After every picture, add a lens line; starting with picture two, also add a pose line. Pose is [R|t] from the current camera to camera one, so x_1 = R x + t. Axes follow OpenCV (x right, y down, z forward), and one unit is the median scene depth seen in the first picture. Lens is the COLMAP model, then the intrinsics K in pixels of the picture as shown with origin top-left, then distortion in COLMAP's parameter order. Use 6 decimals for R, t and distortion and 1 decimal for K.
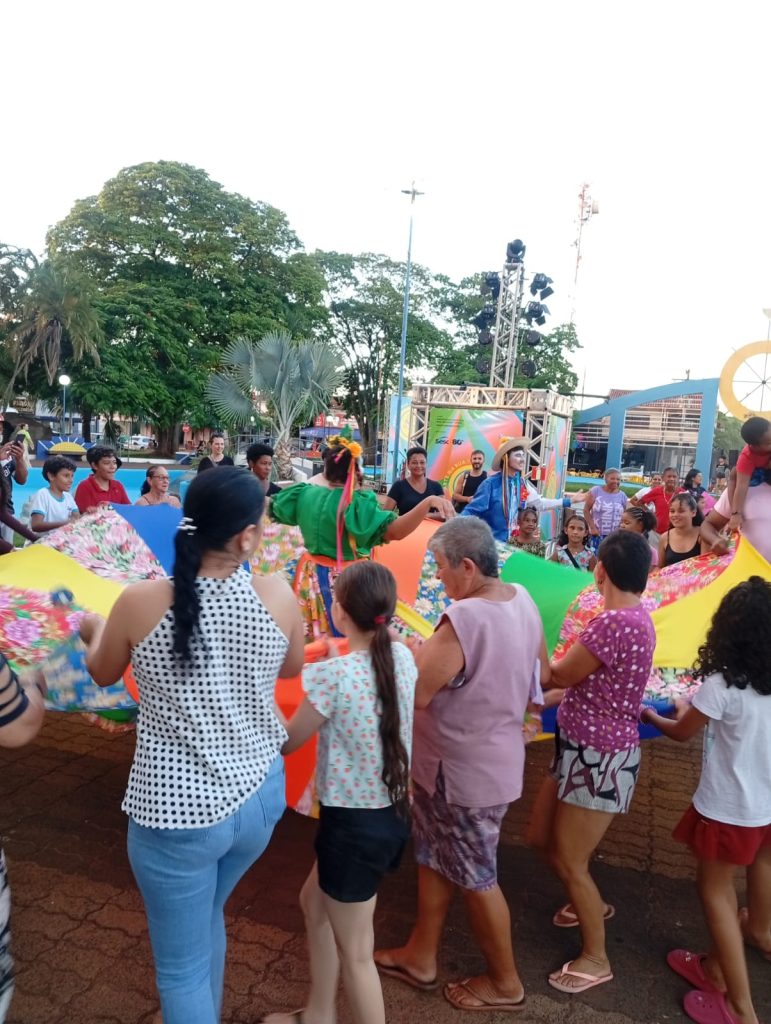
lens RADIAL K [[856.1, 0, 385.5], [0, 856.1, 512.0], [0, 0, 1]] dist [0.036802, -0.143195]
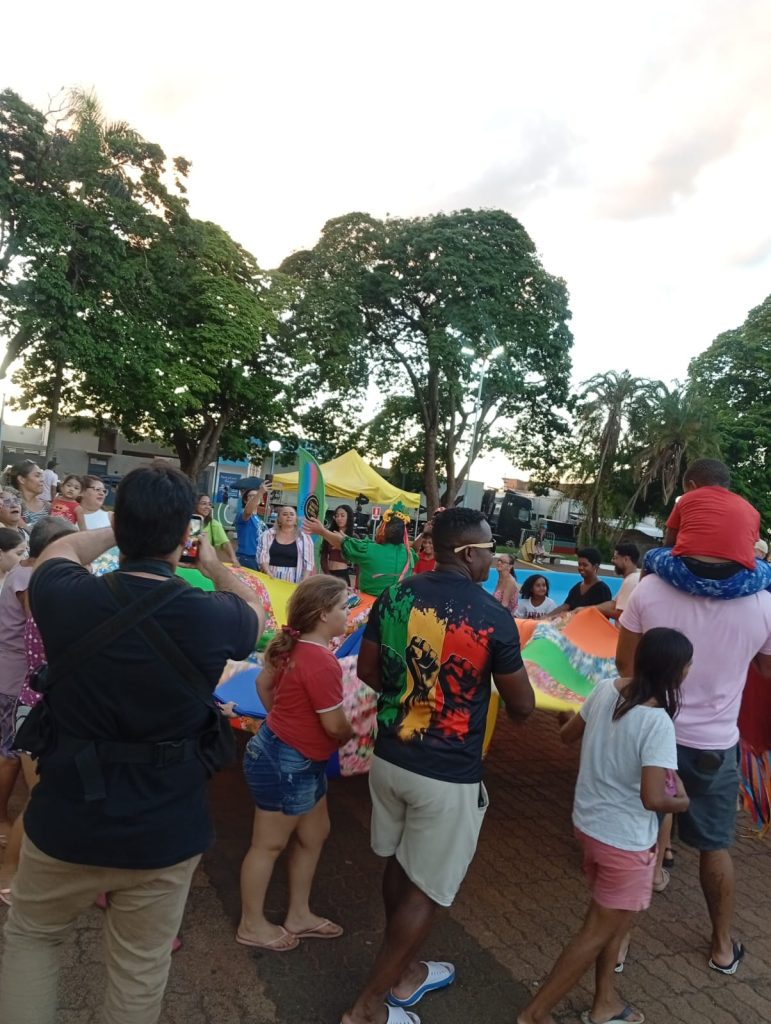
lens RADIAL K [[1042.5, 0, 385.5], [0, 1042.5, 512.0], [0, 0, 1]] dist [0.145841, -0.326942]
pose [[0.663720, 0.003225, -0.747974, 0.326591], [-0.145797, 0.981368, -0.125143, 0.068224], [0.733634, 0.192112, 0.651823, -0.085031]]
